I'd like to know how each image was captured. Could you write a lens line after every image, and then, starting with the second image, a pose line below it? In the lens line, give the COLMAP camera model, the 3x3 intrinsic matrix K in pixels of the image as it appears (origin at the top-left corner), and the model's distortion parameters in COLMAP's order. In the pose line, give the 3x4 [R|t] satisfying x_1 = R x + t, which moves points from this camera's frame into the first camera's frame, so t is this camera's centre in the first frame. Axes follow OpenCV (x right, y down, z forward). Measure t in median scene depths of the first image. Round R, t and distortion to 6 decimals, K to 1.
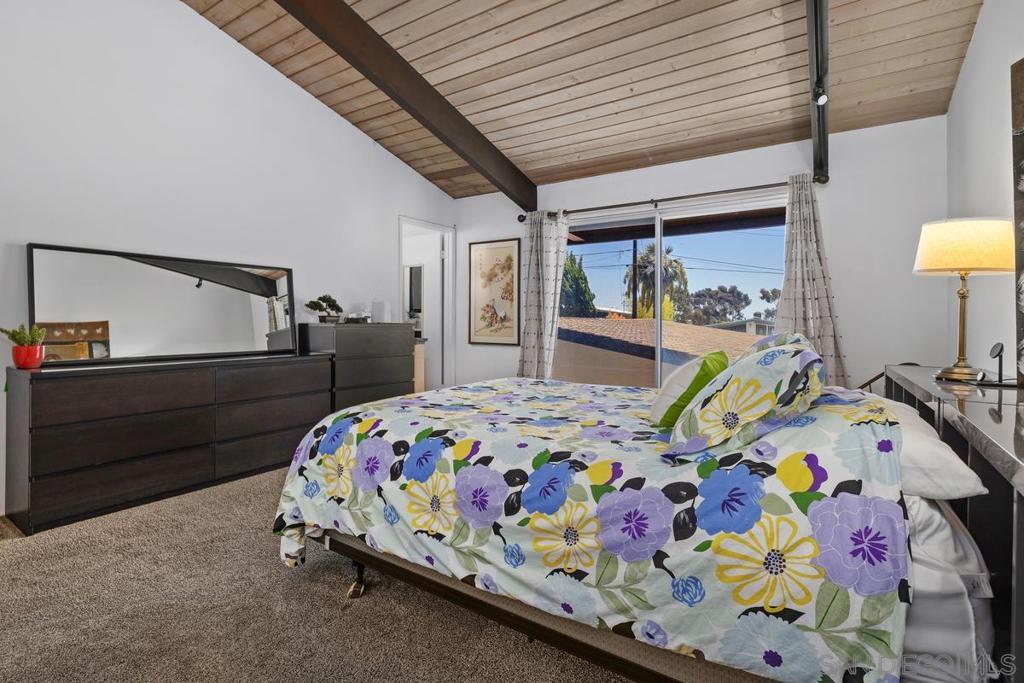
lens RADIAL K [[482.2, 0, 509.9], [0, 482.2, 313.7], [0, 0, 1]] dist [-0.024626, 0.000131]
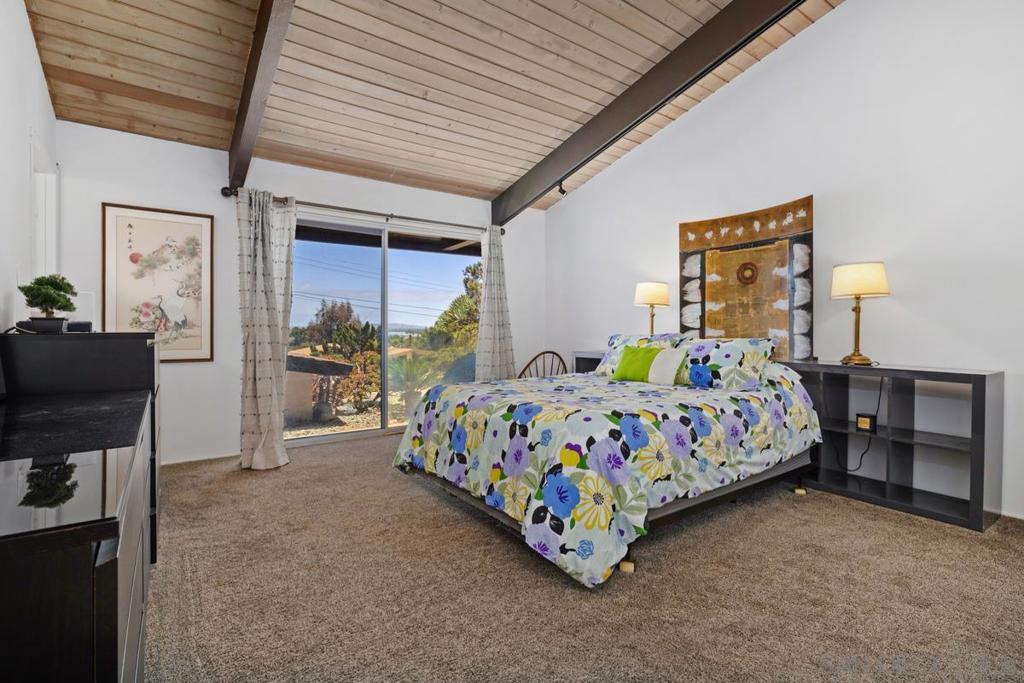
lens RADIAL K [[493.8, 0, 512.3], [0, 493.8, 322.0], [0, 0, 1]] dist [-0.012766, 0.005992]
pose [[0.341775, 0.007632, 0.939751, -0.628945], [-0.014646, 0.999889, -0.002794, 0.002044], [-0.939668, -0.012808, 0.341849, 0.358857]]
